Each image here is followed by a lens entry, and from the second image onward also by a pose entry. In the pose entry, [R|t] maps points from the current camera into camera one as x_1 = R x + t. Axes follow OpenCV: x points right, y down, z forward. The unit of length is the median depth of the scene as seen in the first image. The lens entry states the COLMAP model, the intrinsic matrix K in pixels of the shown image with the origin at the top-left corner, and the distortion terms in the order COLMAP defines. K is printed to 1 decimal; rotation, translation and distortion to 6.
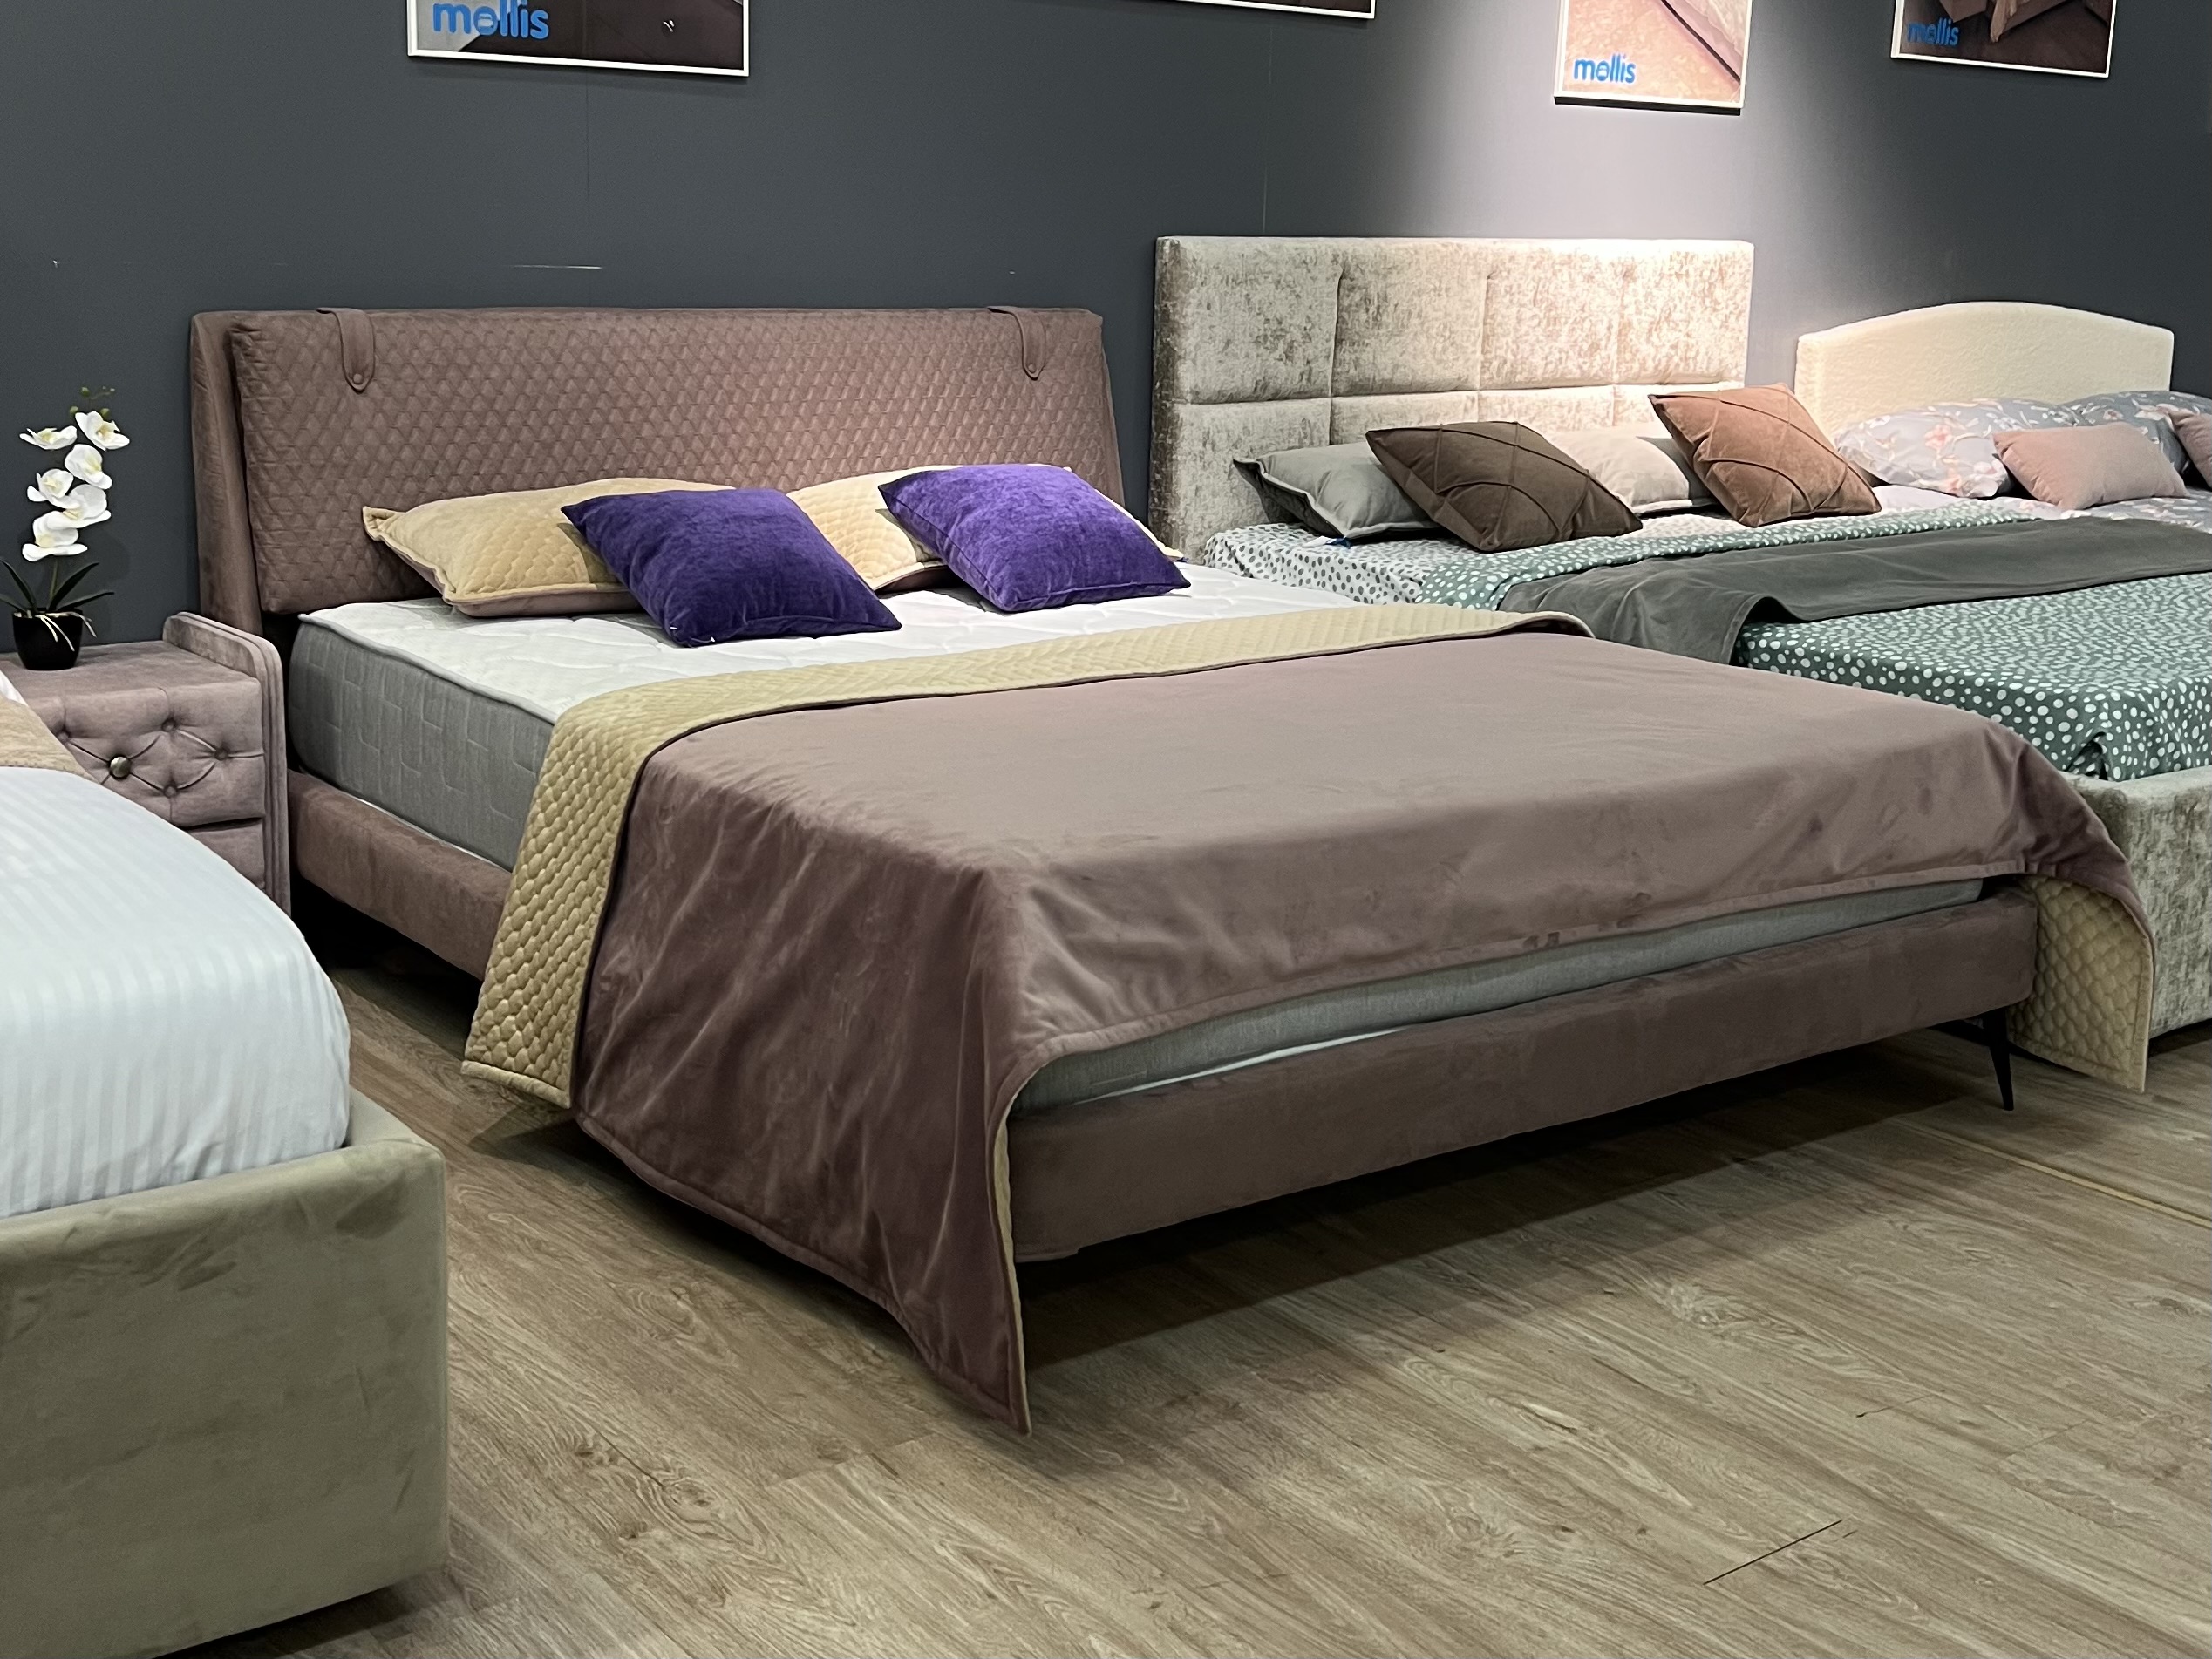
lens RADIAL K [[2551.6, 0, 1289.5], [0, 2551.6, 828.7], [0, 0, 1]] dist [0.017338, 0.021661]
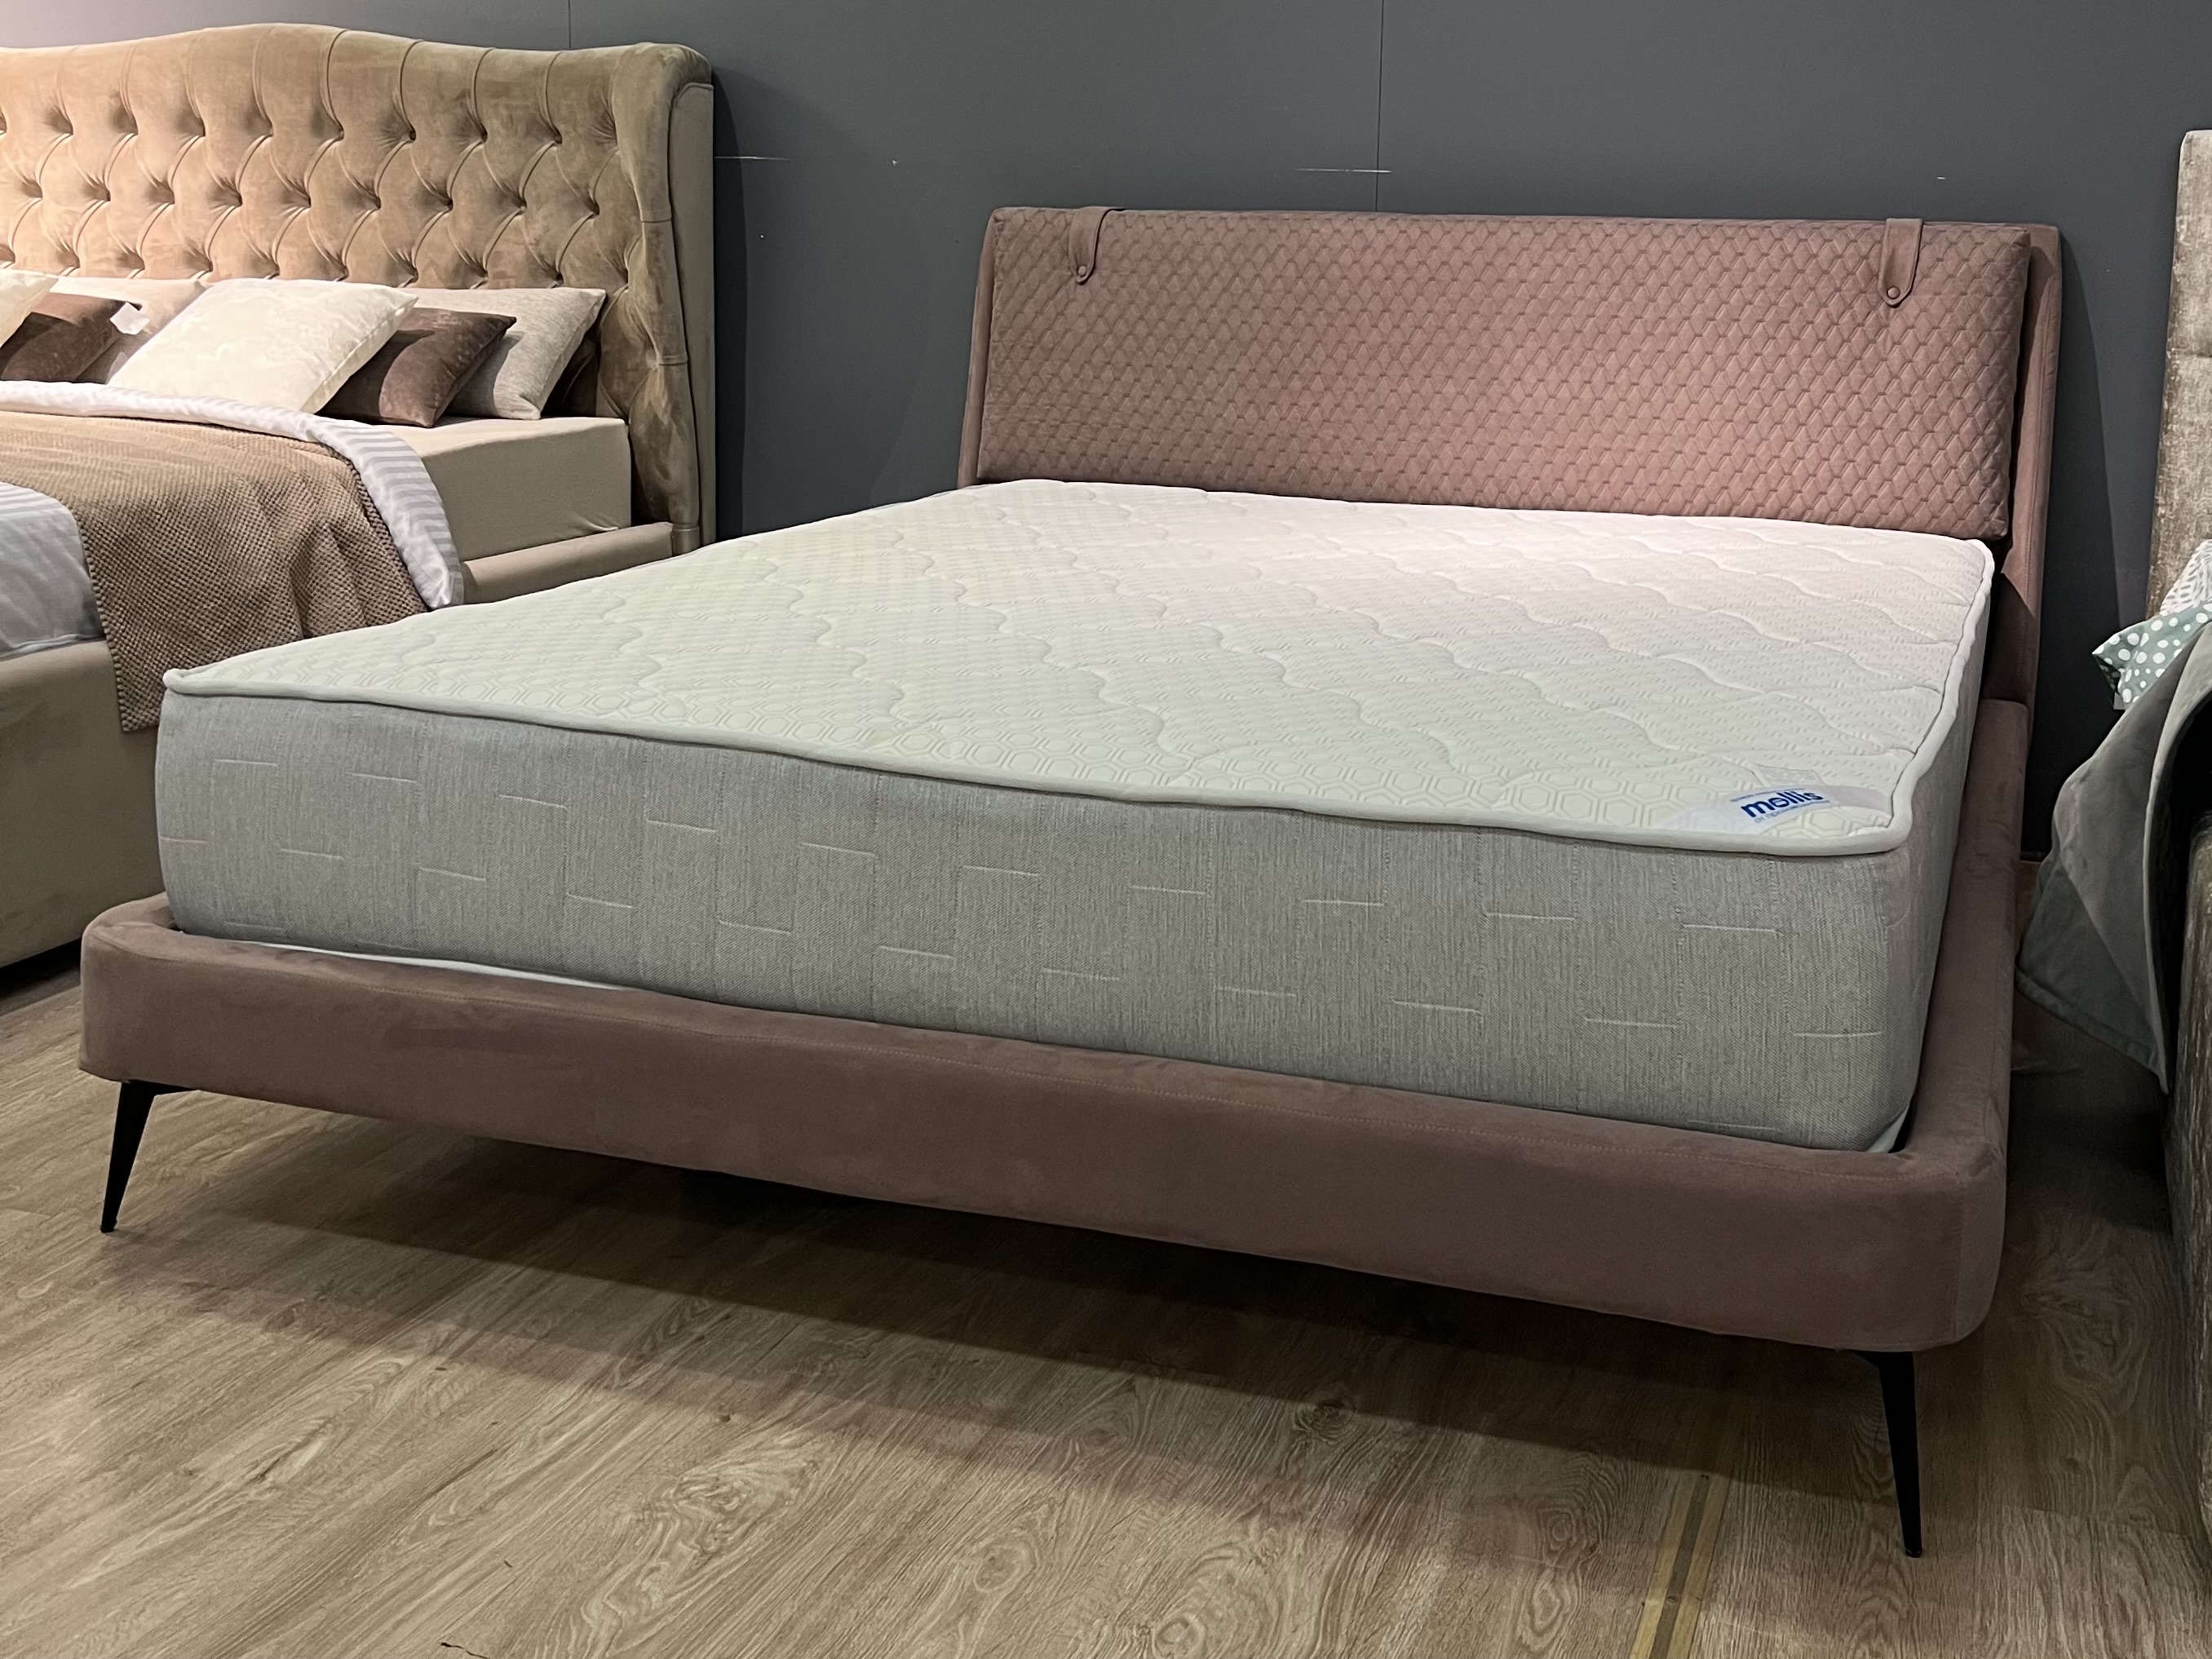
lens RADIAL K [[2551.8, 0, 1289.5], [0, 2551.8, 828.7], [0, 0, 1]] dist [0.017338, 0.021661]
pose [[0.544754, 0.179415, -0.819178, 0.693749], [-0.200086, 0.976441, 0.080801, -0.066484], [0.814376, 0.119889, 0.567819, 0.615044]]
